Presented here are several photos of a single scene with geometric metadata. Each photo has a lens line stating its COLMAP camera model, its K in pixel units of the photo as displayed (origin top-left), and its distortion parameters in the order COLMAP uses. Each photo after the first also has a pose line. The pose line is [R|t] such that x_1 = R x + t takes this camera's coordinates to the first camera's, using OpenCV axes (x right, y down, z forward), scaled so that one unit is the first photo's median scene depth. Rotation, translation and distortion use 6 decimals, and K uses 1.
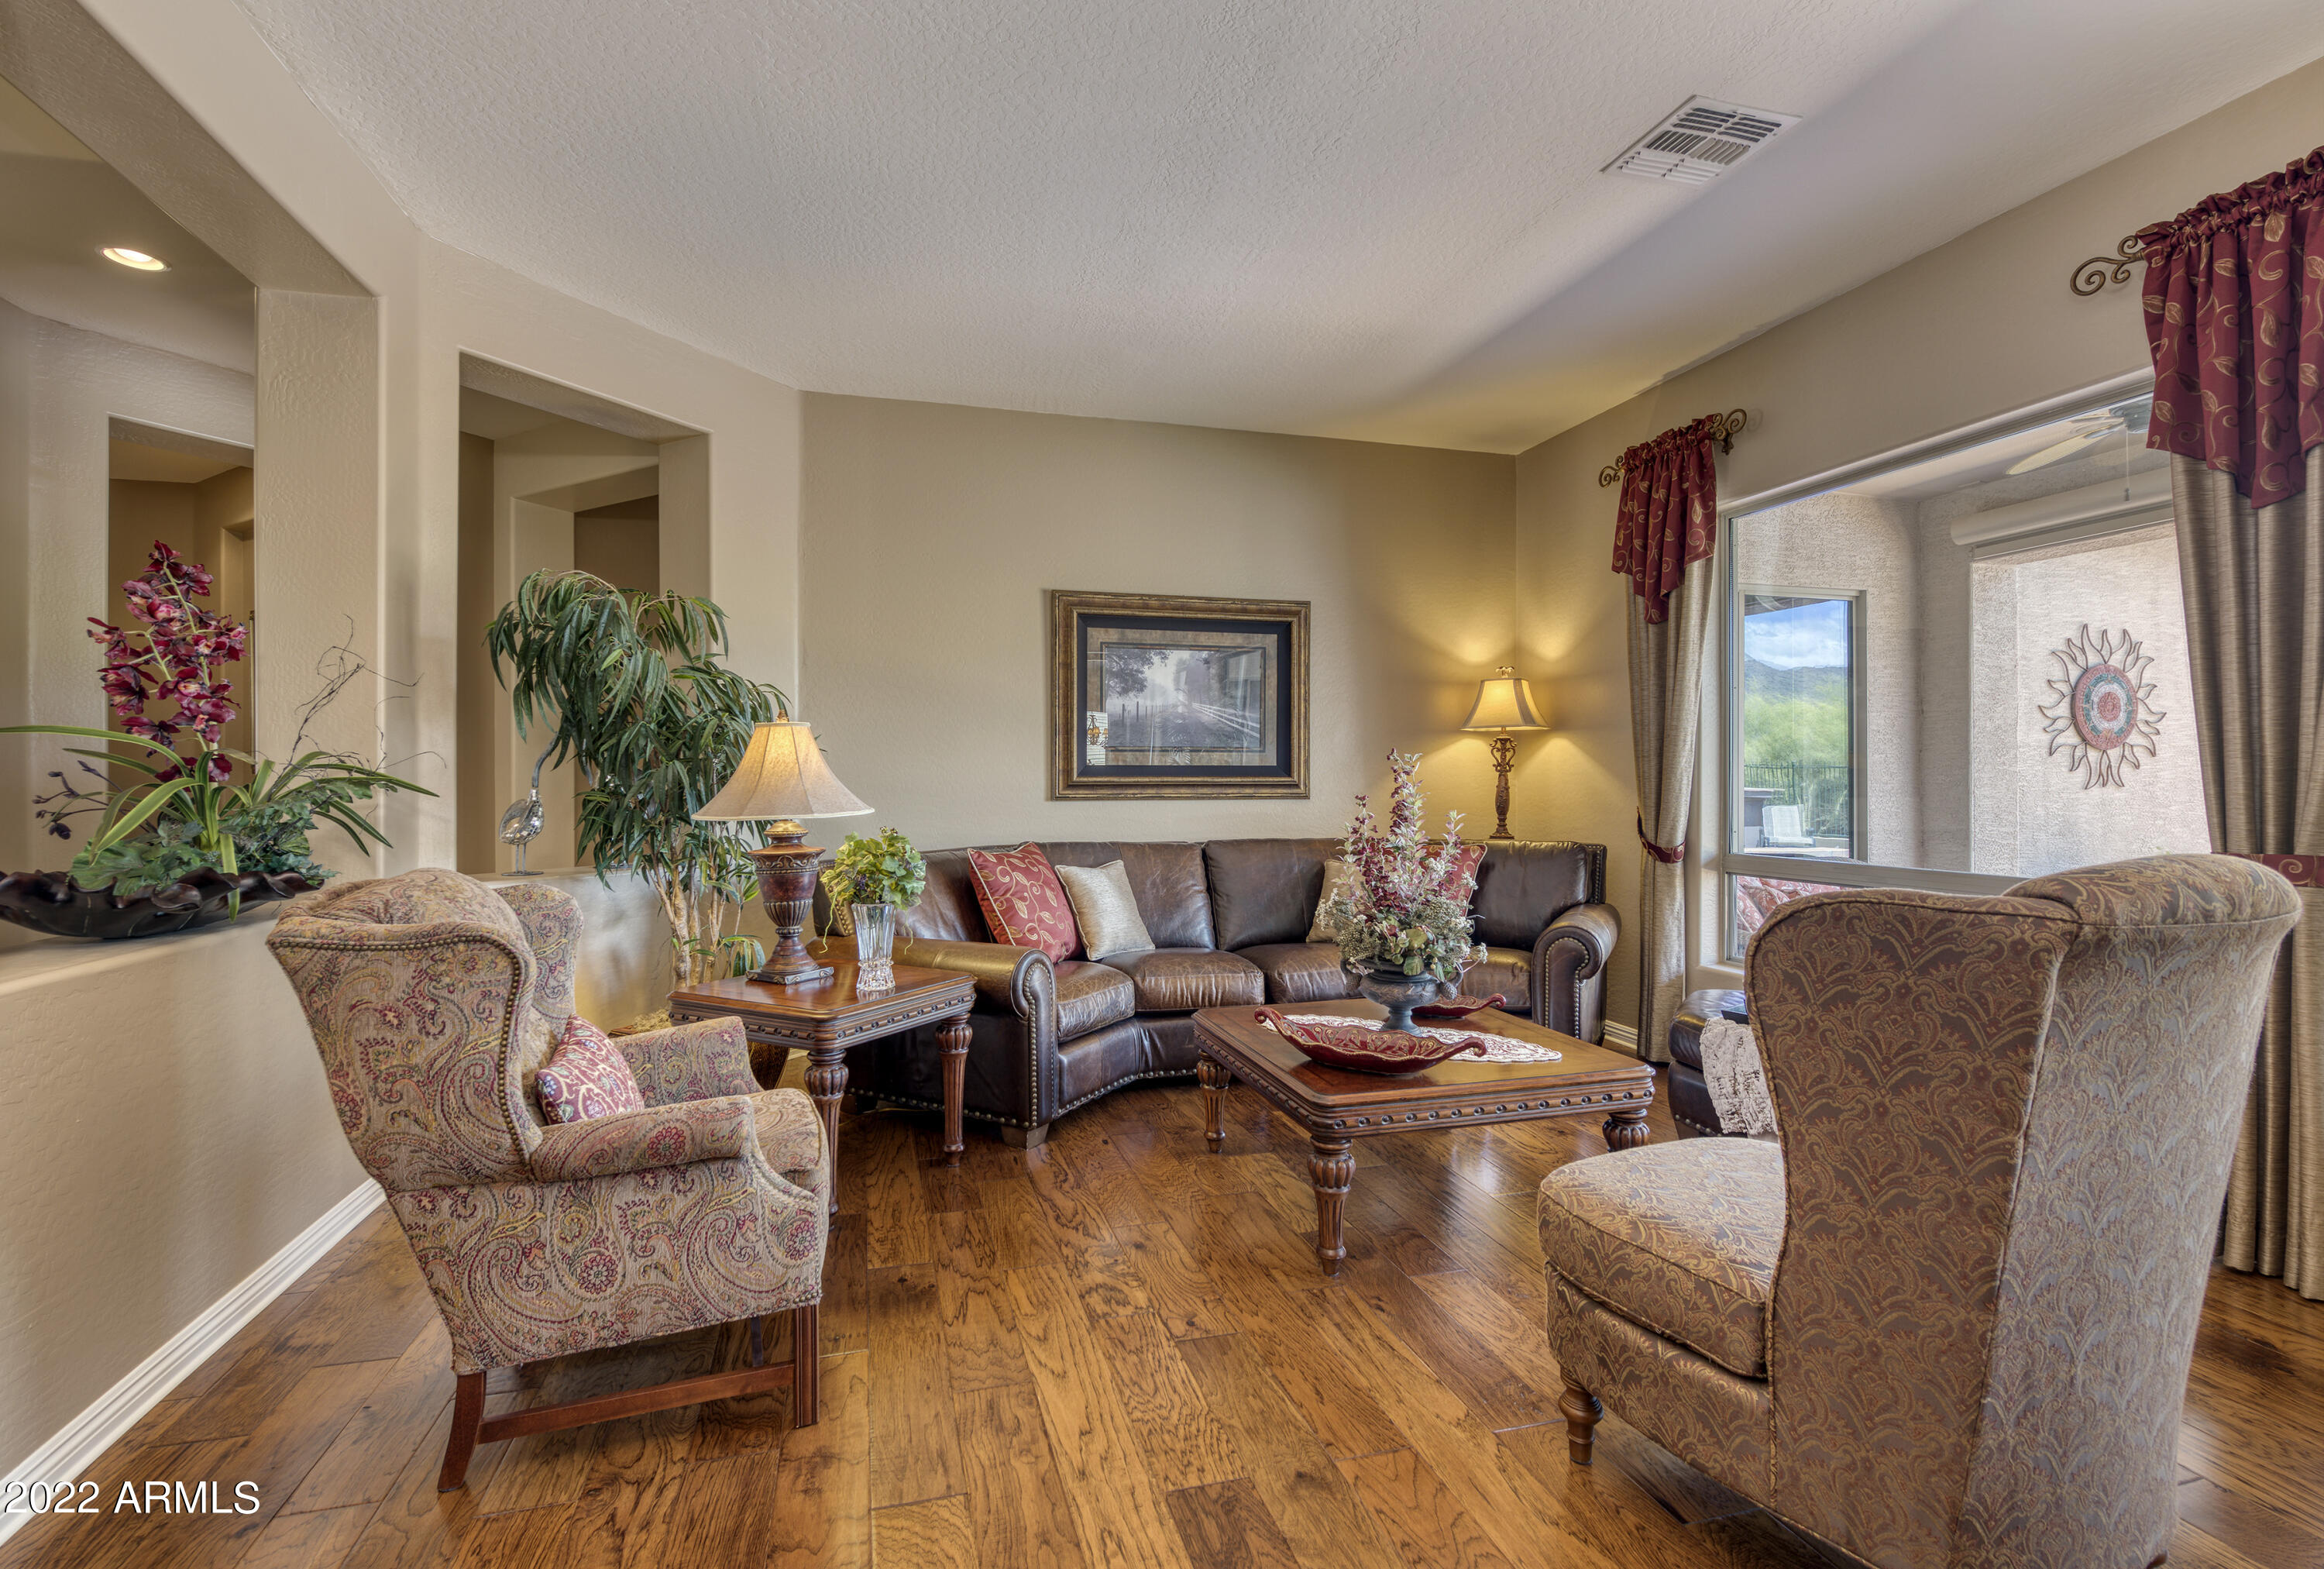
lens RADIAL K [[1038.3, 0, 1137.6], [0, 1038.3, 780.0], [0, 0, 1]] dist [-0.001429, -0.001313]
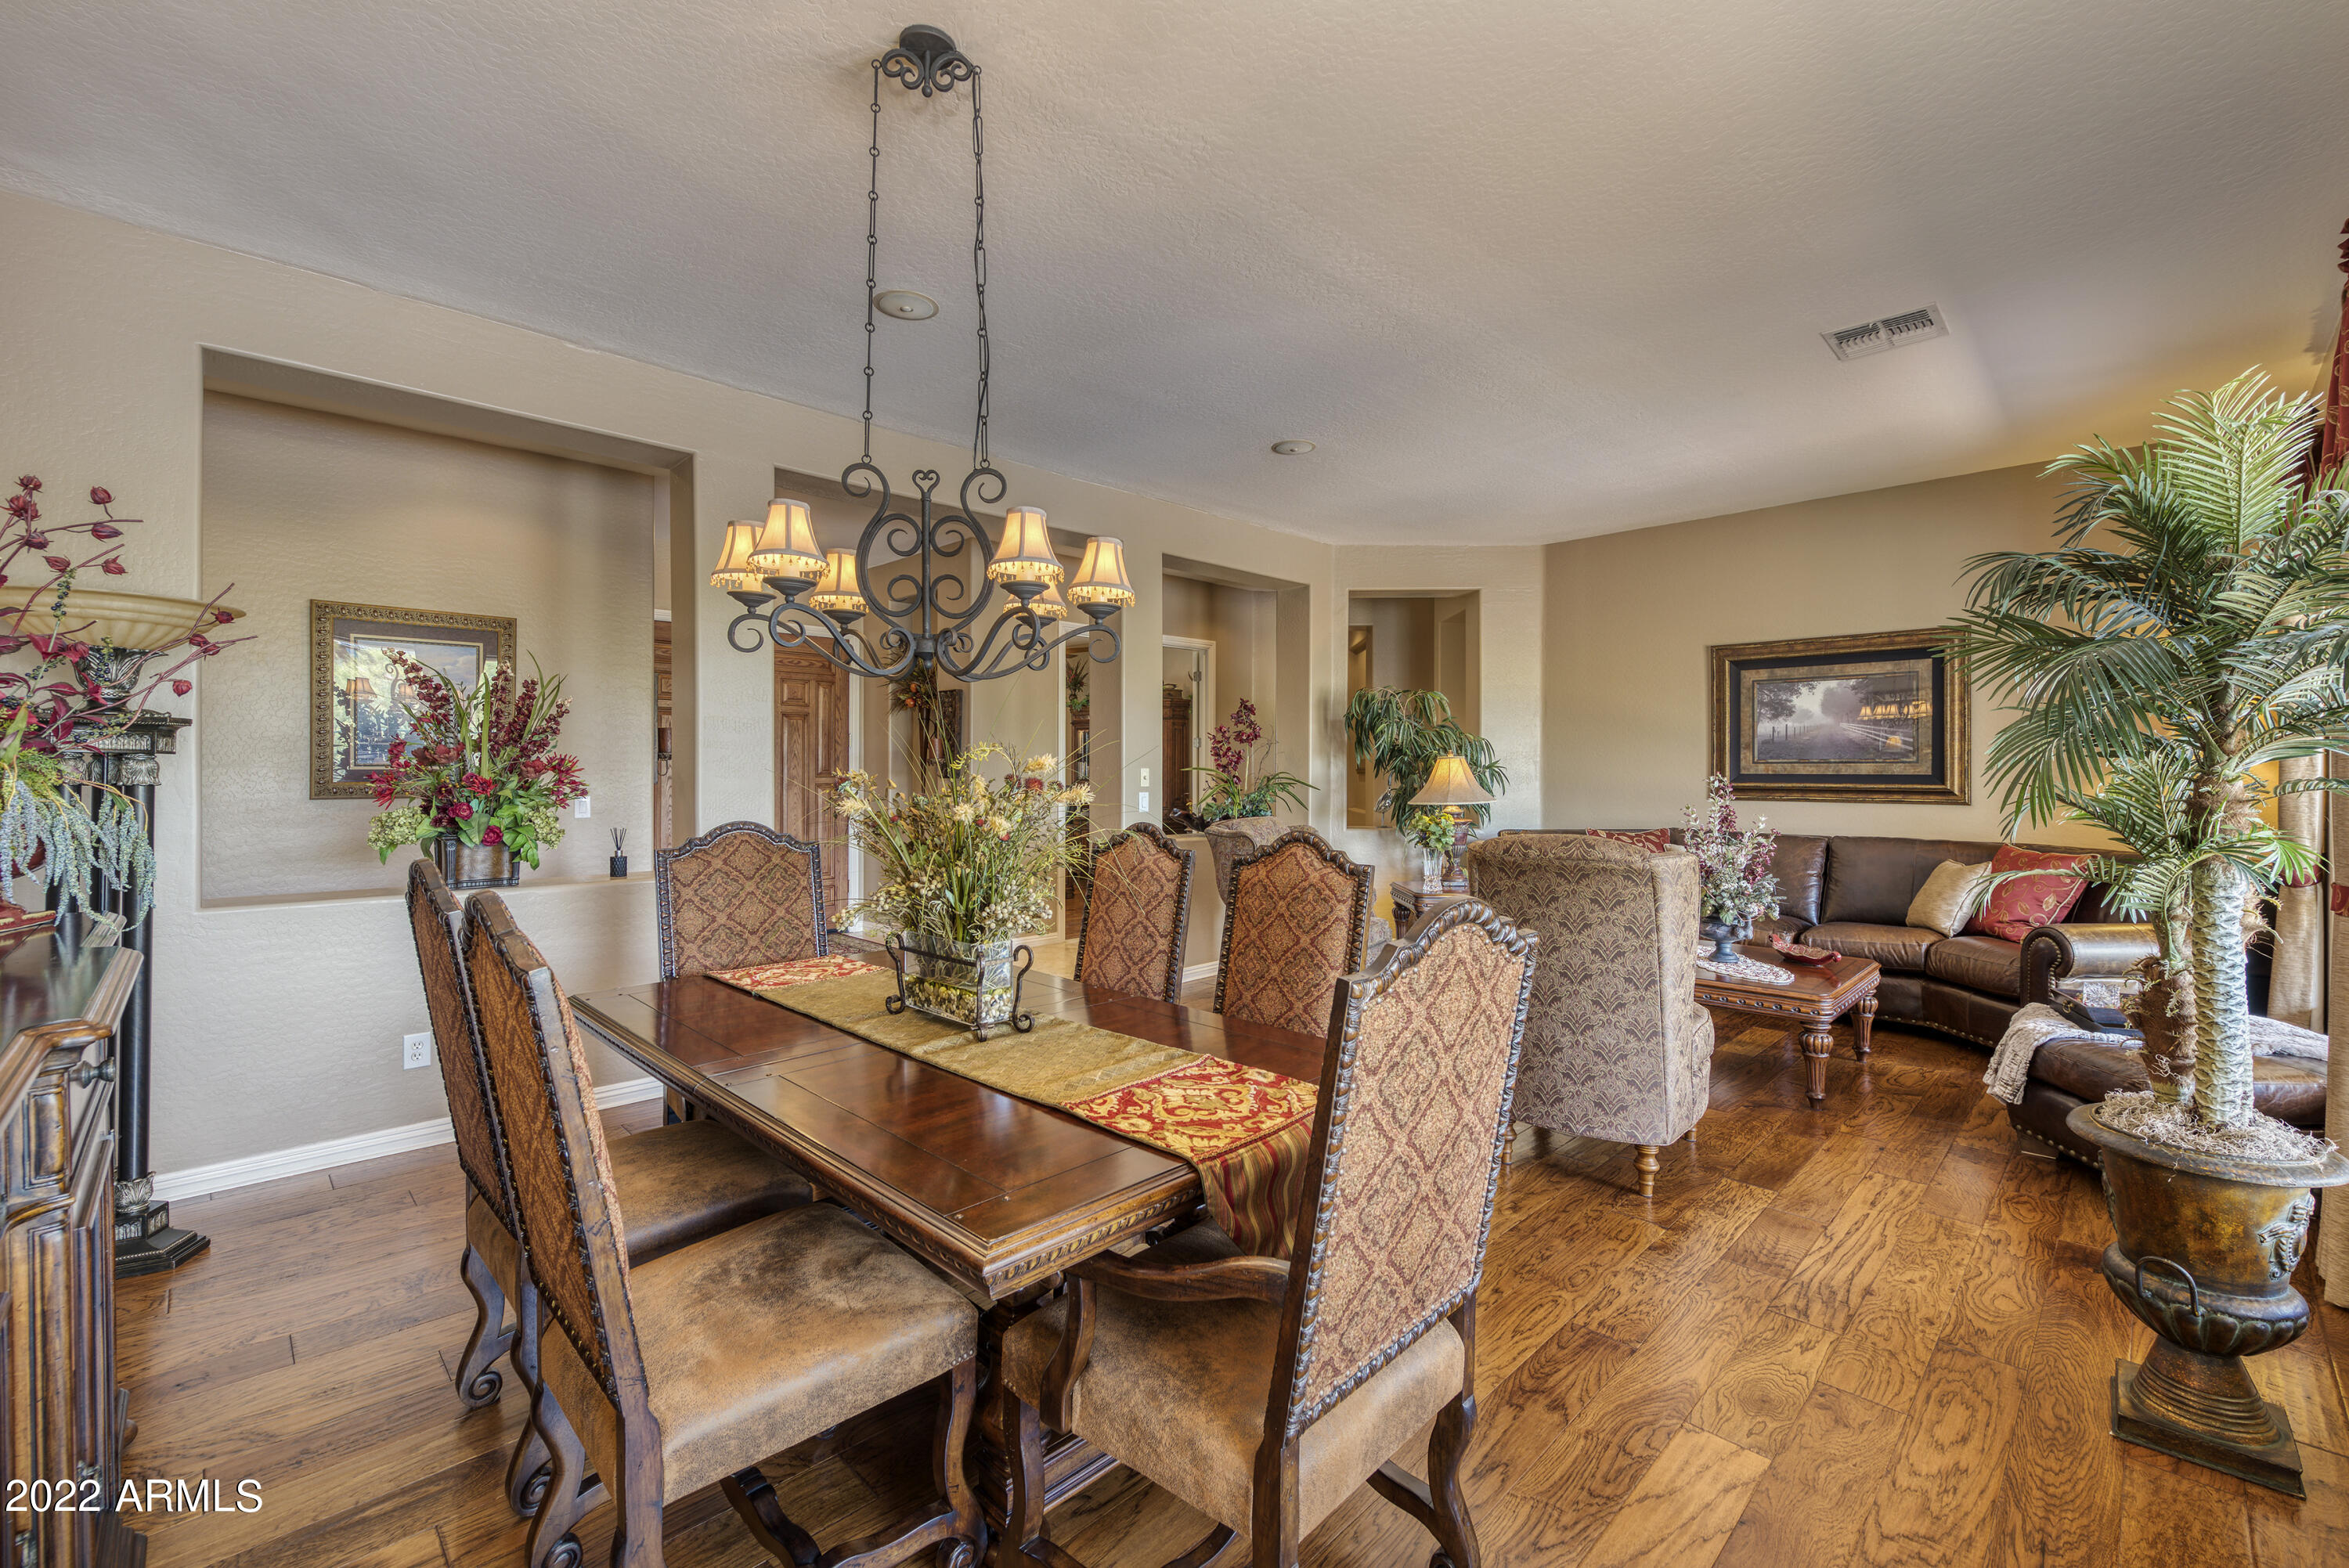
lens RADIAL K [[982.3, 0, 1178.8], [0, 982.3, 767.9], [0, 0, 1]] dist [-0.000103, -0.000199]
pose [[0.493218, 0.004440, -0.869895, 0.954829], [-0.000815, 0.999989, 0.004642, -0.037302], [0.869906, -0.001581, 0.493216, -0.345300]]
